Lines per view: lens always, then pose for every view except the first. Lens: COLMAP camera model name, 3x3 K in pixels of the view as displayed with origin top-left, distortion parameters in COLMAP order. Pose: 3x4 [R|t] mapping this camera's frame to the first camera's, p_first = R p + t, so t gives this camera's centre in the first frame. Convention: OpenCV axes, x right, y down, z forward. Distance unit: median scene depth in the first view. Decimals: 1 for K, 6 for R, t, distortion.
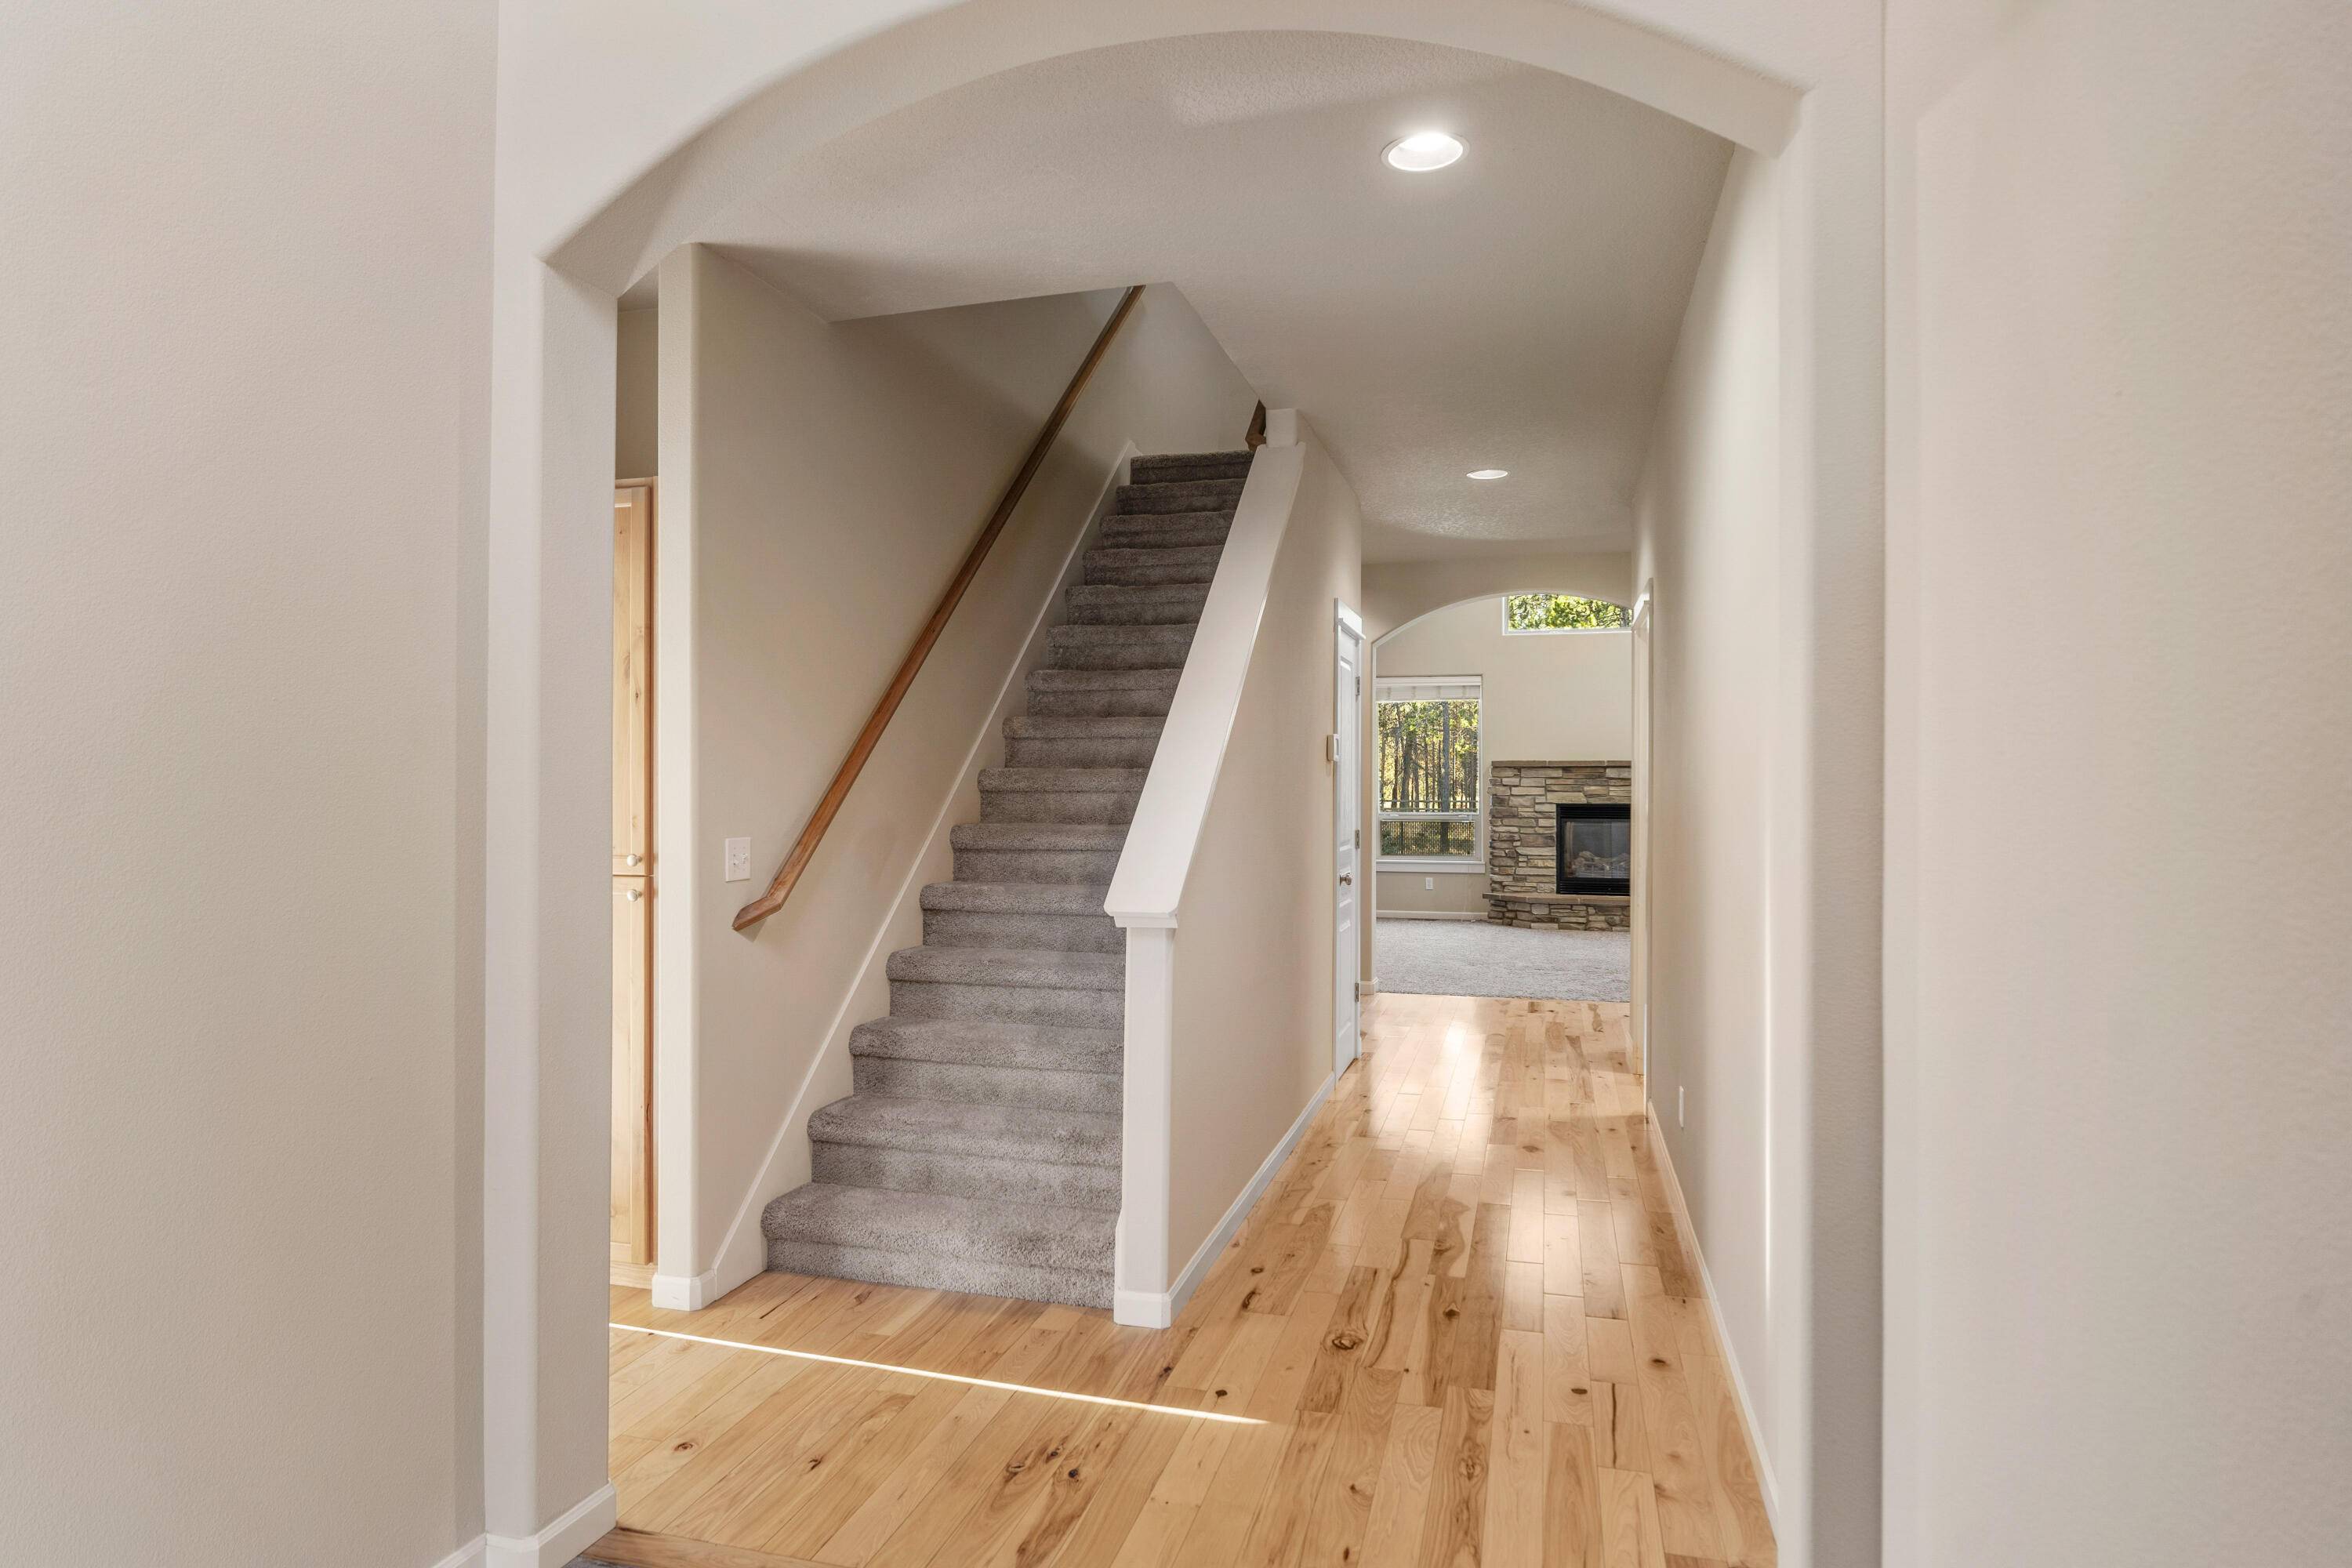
lens RADIAL K [[1358.8, 0, 1172.7], [0, 1358.8, 779.6], [0, 0, 1]] dist [0.000120, 0.001038]
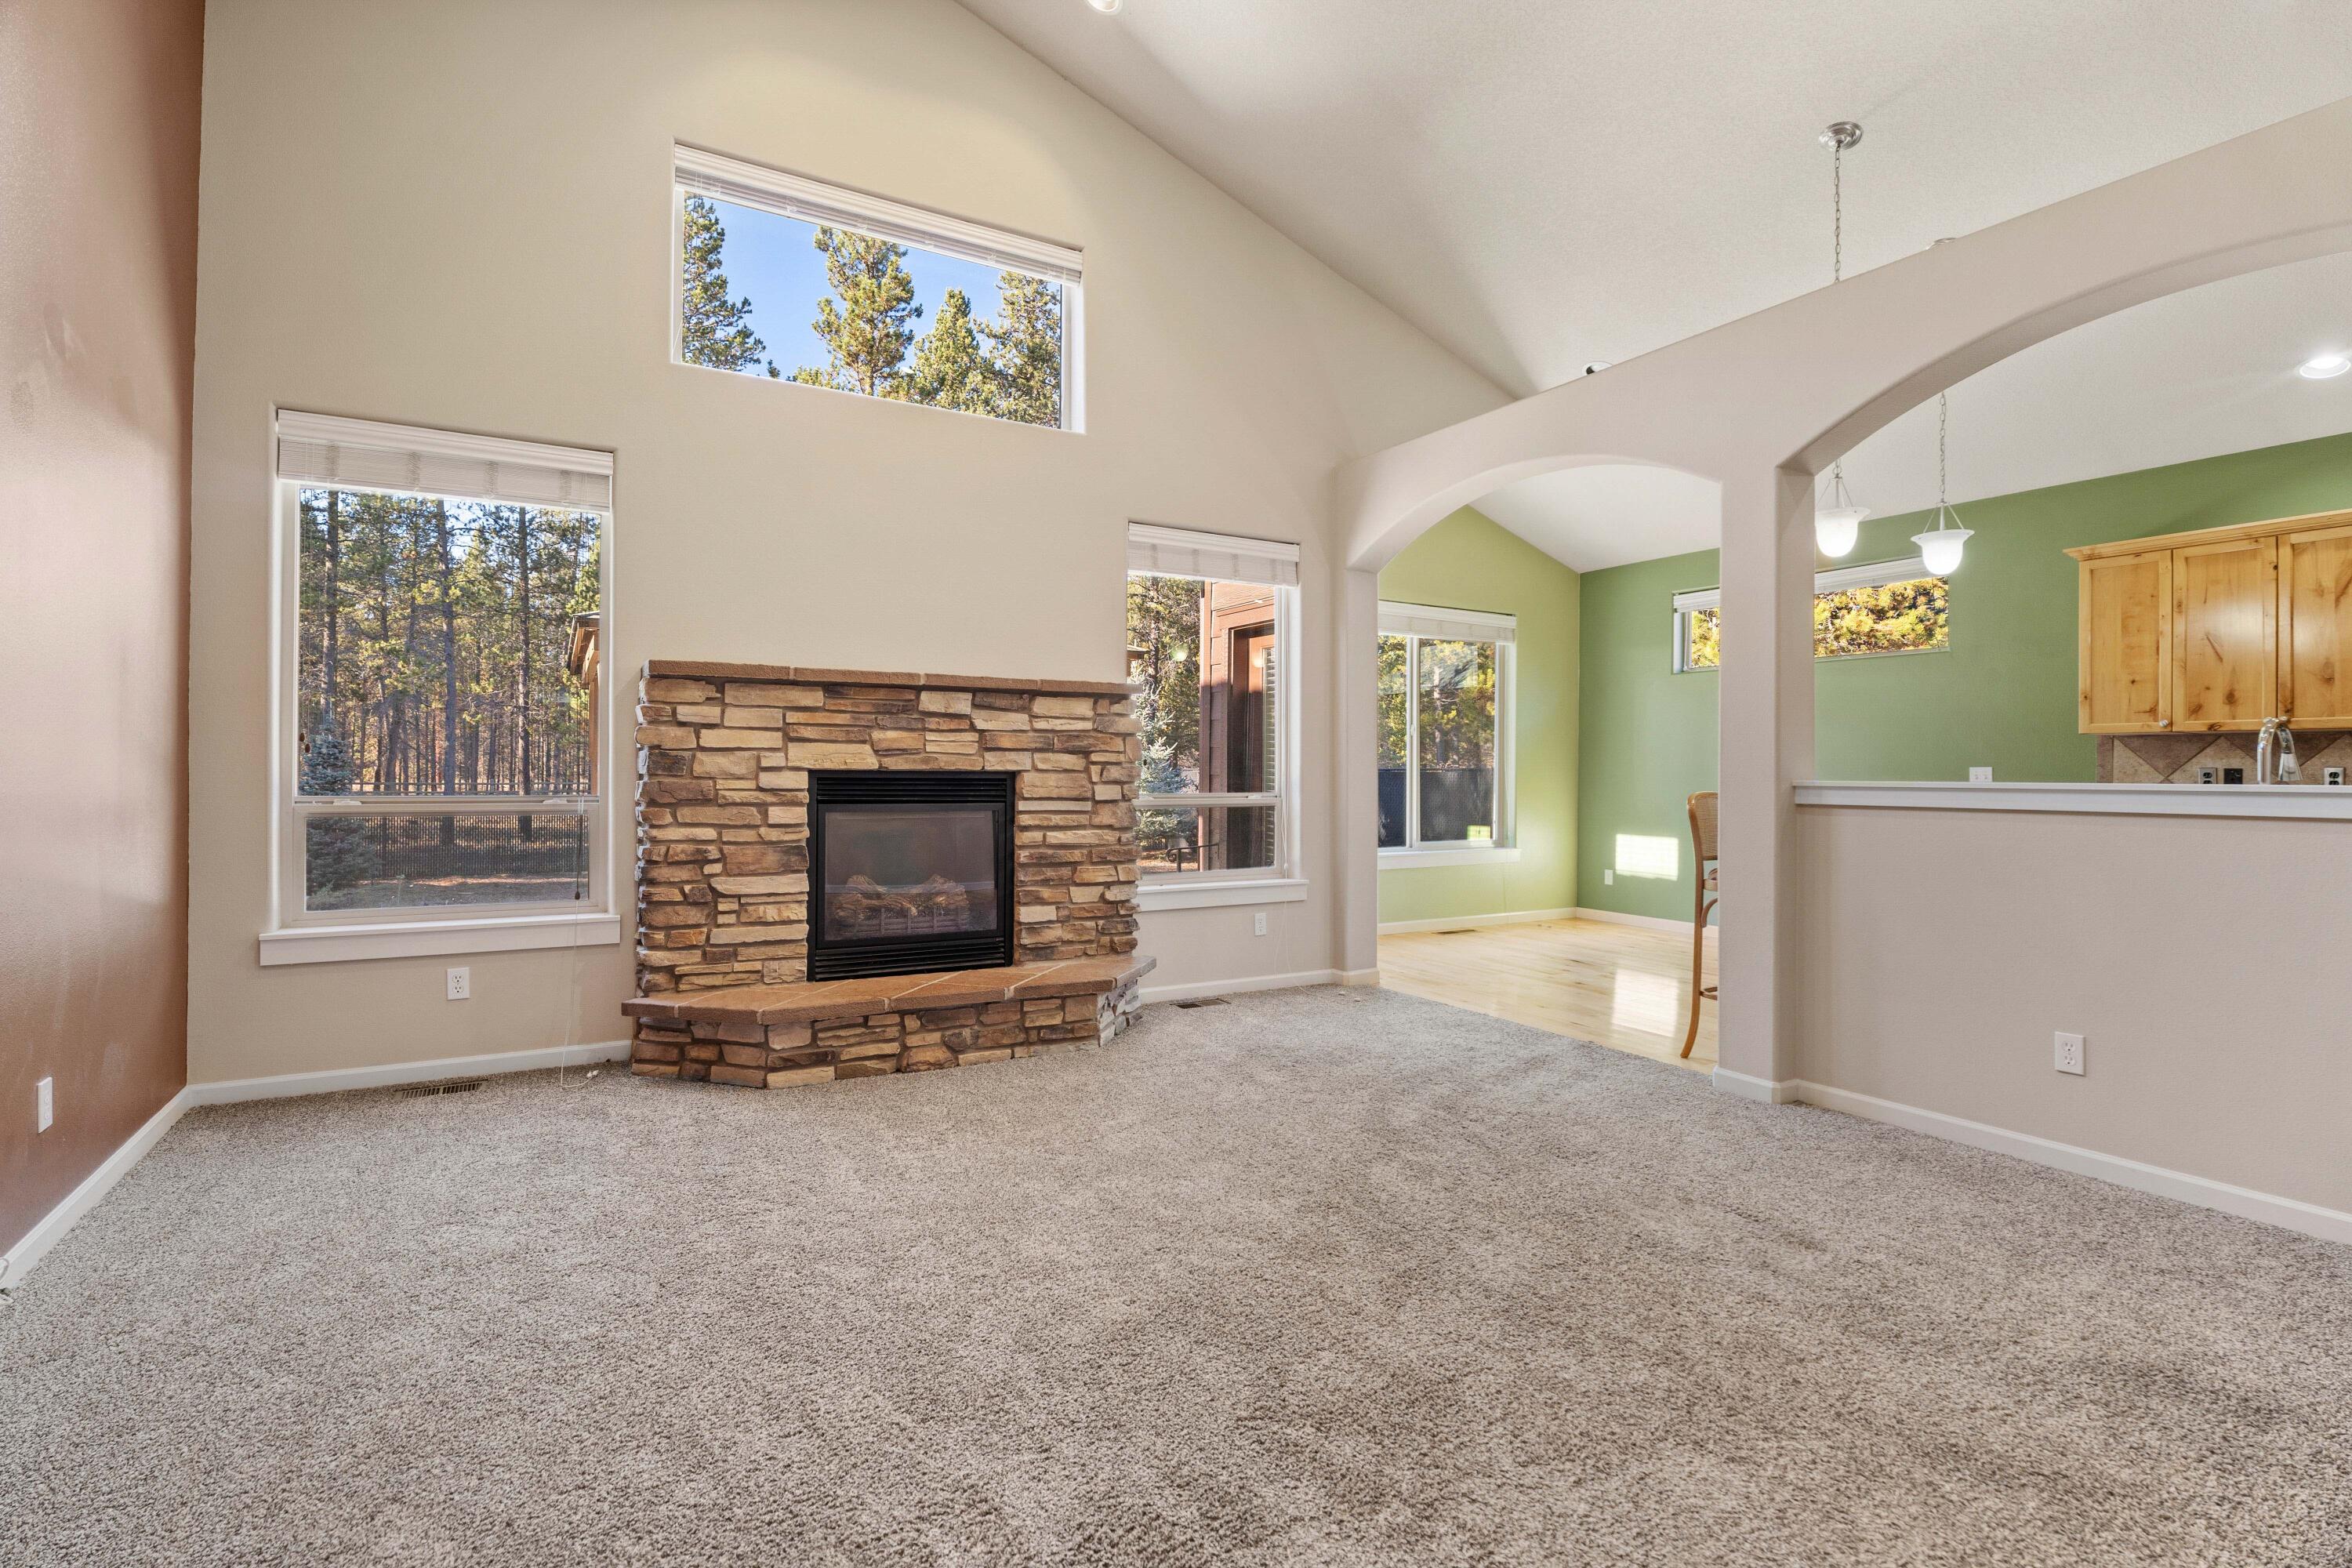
lens RADIAL K [[1108.2, 0, 1166.0], [0, 1108.2, 765.6], [0, 0, 1]] dist [-0.008095, -0.002364]
pose [[0.709797, 0.007494, 0.704366, 0.117614], [-0.006982, 0.999969, -0.003603, 0.016835], [-0.704372, -0.002361, 0.709827, 0.674811]]
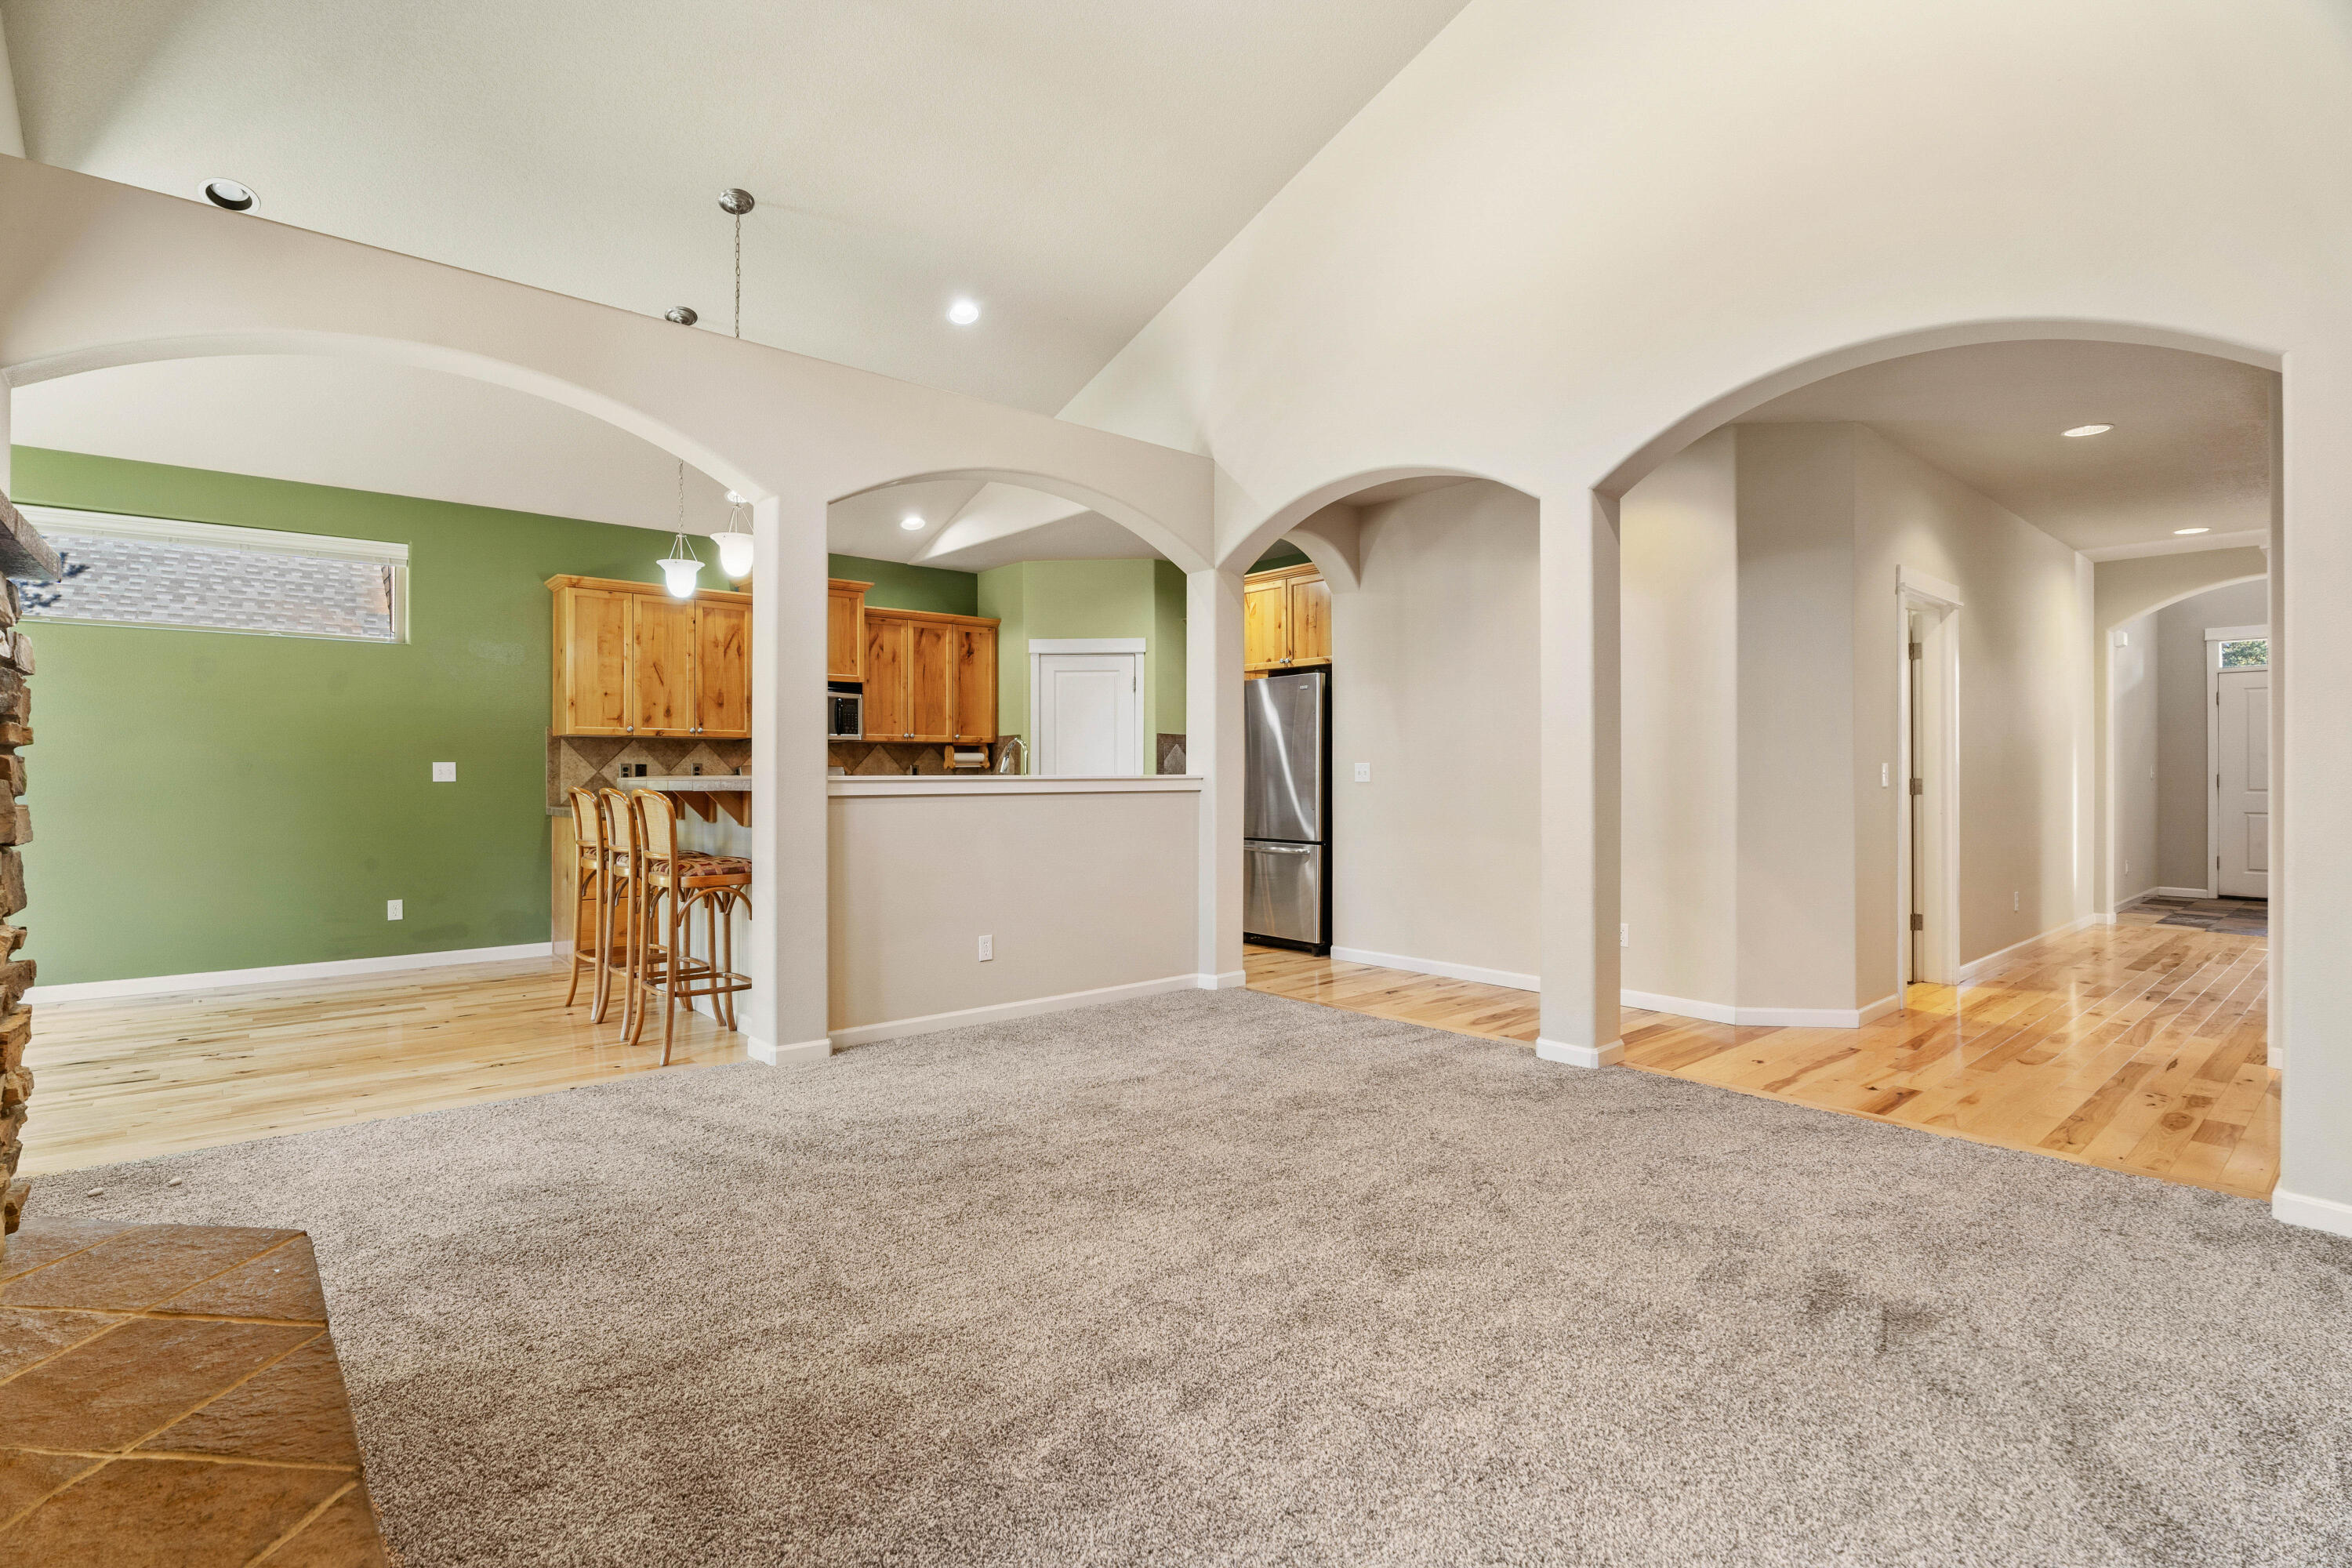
lens RADIAL K [[1108.2, 0, 1164.9], [0, 1108.2, 773.8], [0, 0, 1]] dist [-0.008095, -0.002364]
pose [[-0.824626, -0.000673, 0.565677, 0.217180], [-0.000797, 1.000000, 0.000028, 0.019456], [-0.565677, -0.000427, -0.824627, 1.347178]]
